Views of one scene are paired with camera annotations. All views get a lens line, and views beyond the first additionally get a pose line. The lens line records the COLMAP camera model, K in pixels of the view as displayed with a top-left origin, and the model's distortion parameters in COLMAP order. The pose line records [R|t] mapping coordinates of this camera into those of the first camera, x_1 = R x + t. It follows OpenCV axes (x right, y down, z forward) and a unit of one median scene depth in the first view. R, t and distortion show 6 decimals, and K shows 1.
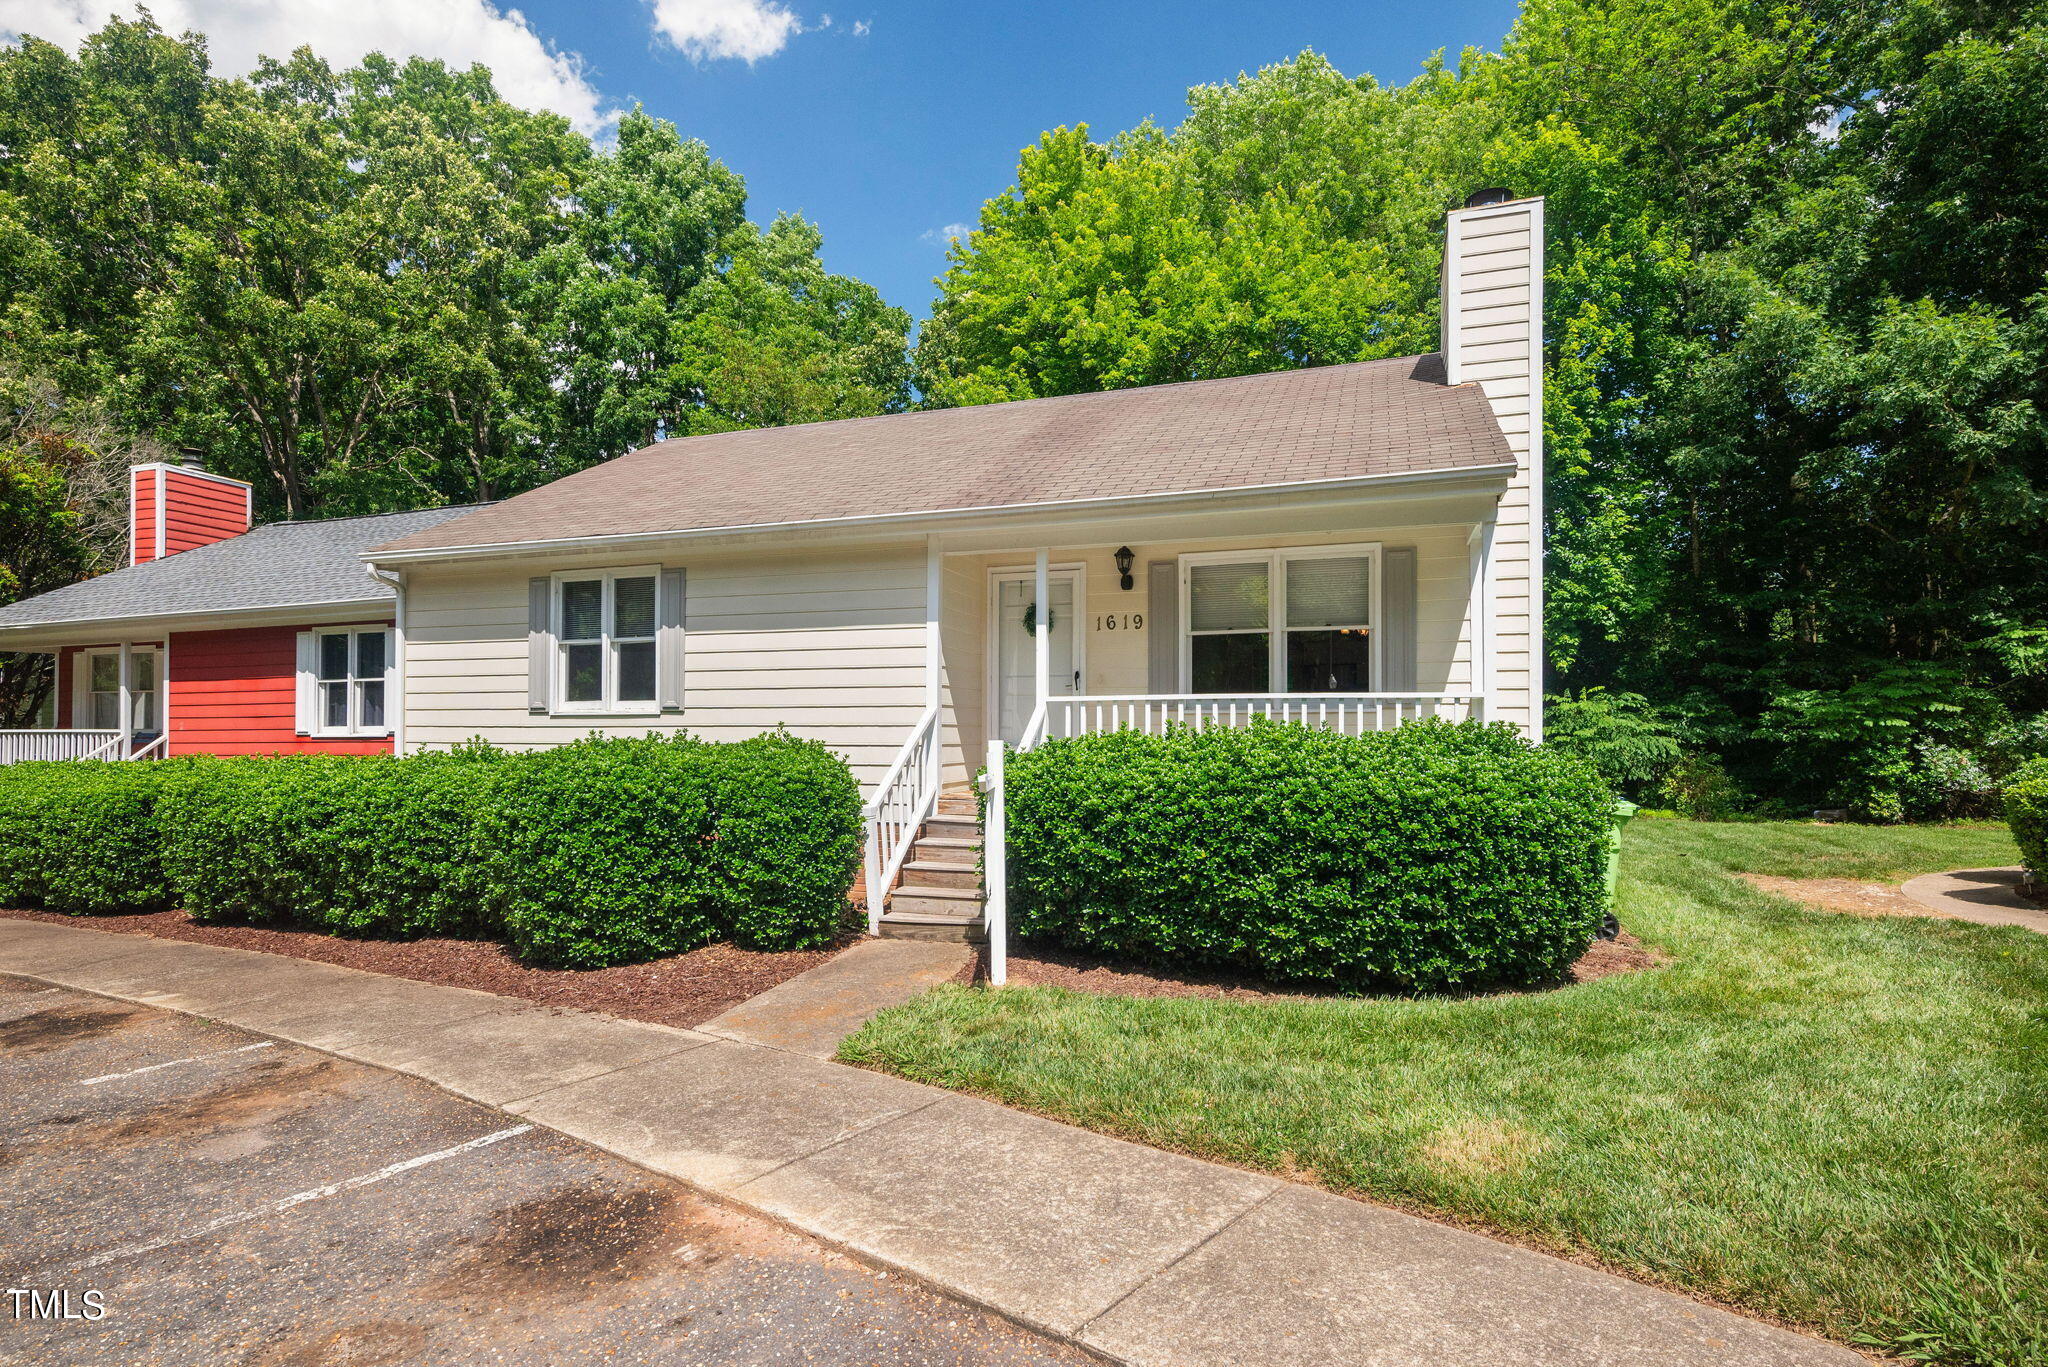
lens RADIAL K [[1042.5, 0, 1021.6], [0, 1042.5, 713.8], [0, 0, 1]] dist [0.000697, -0.000166]
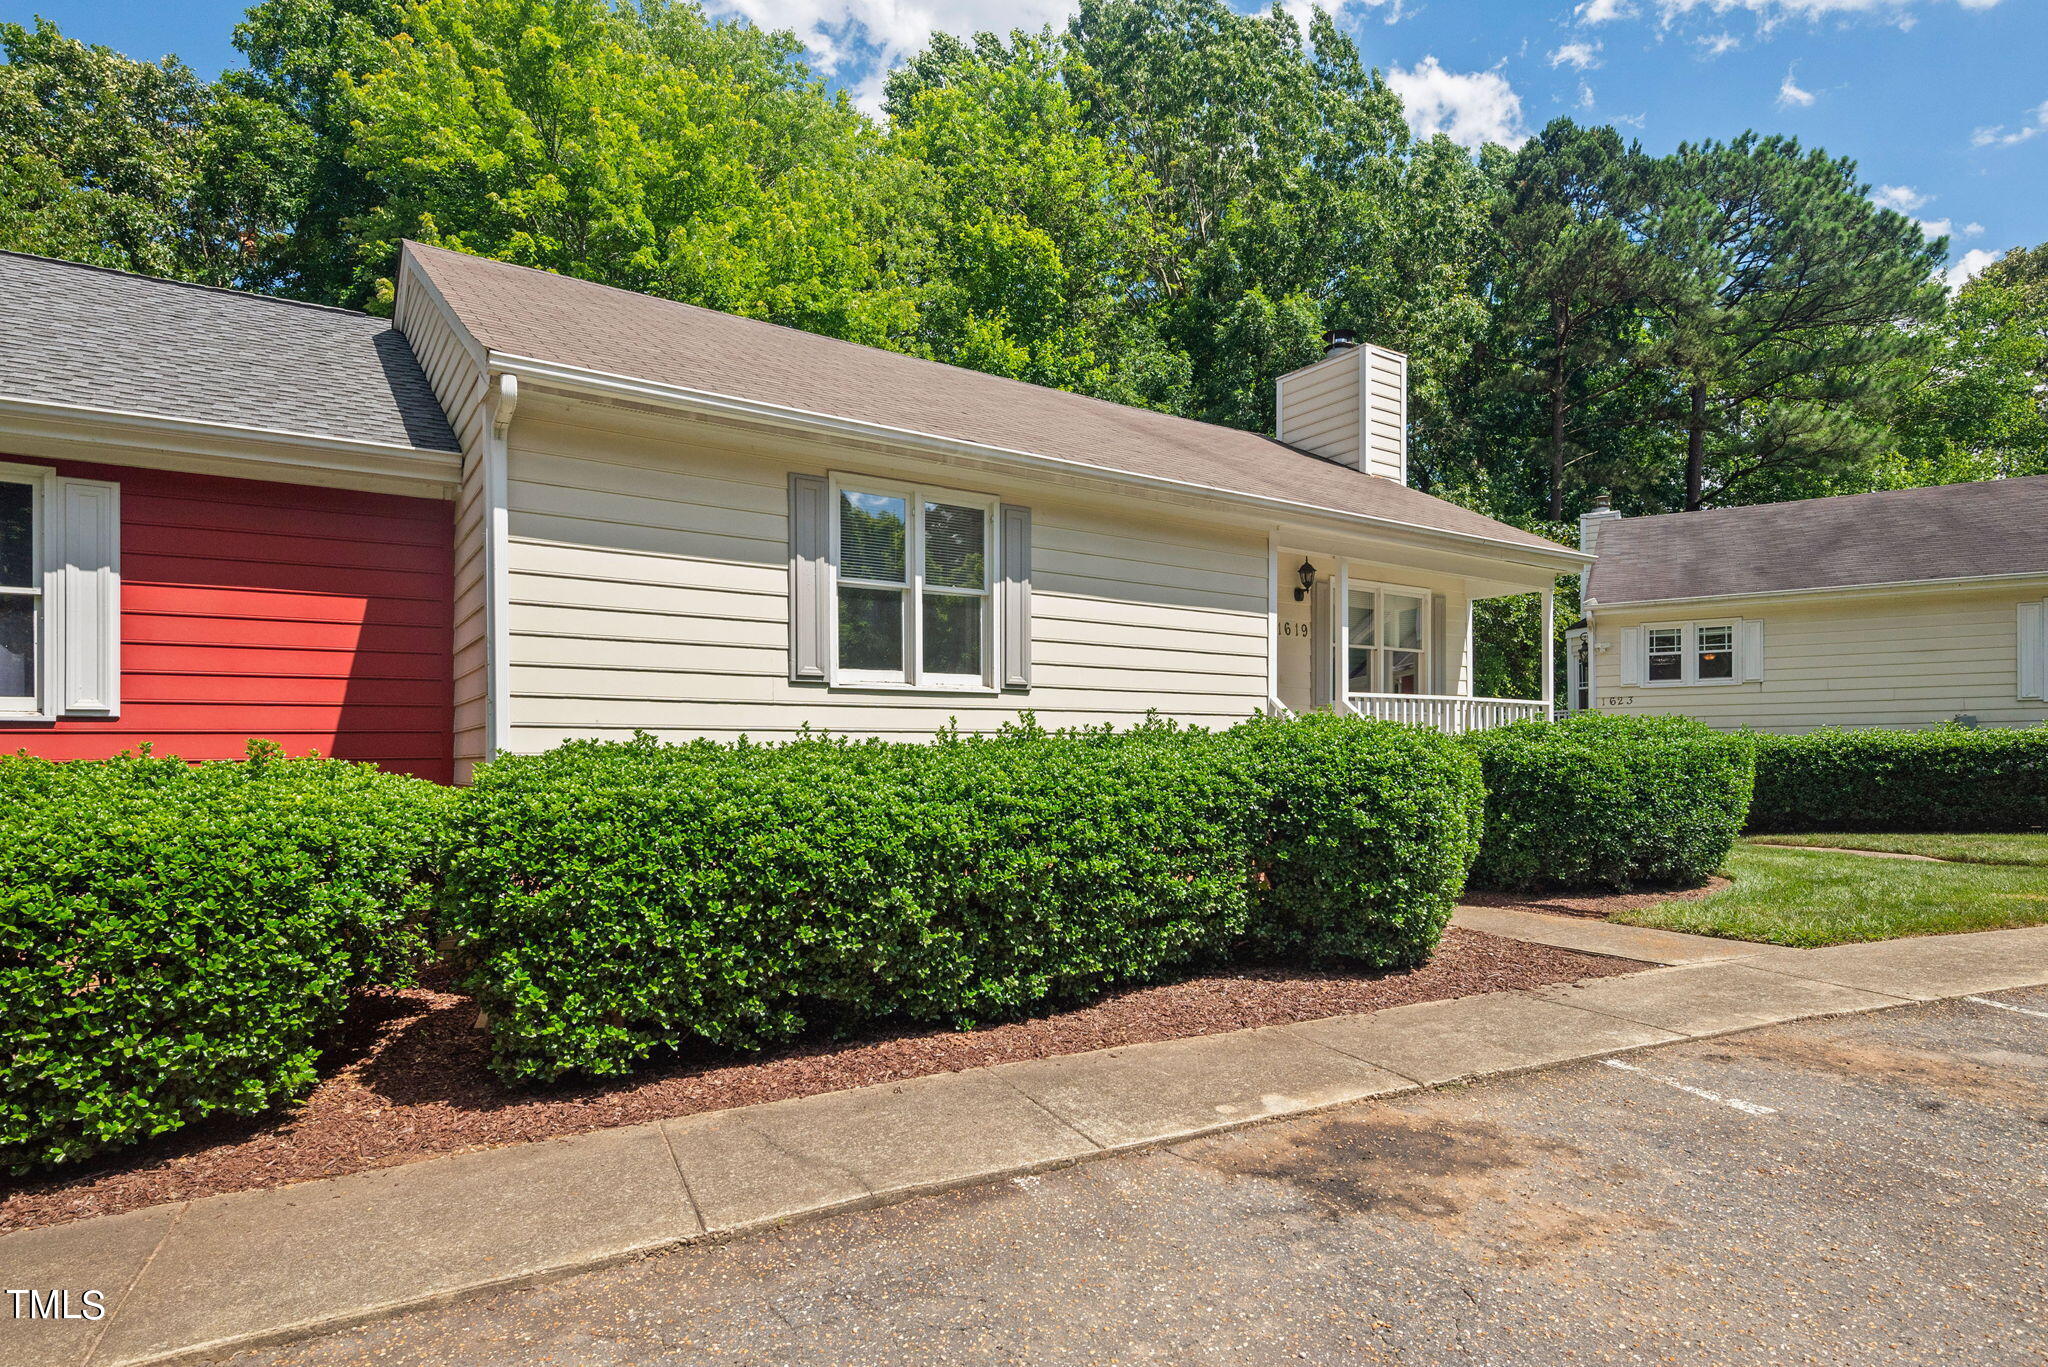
lens RADIAL K [[1094.7, 0, 1082.0], [0, 1094.7, 755.9], [0, 0, 1]] dist [0.000654, -0.000155]
pose [[0.583316, -0.002223, 0.812242, -1.027006], [-0.007346, 0.999941, 0.008012, 0.042030], [-0.812212, -0.010640, 0.583265, 0.514348]]
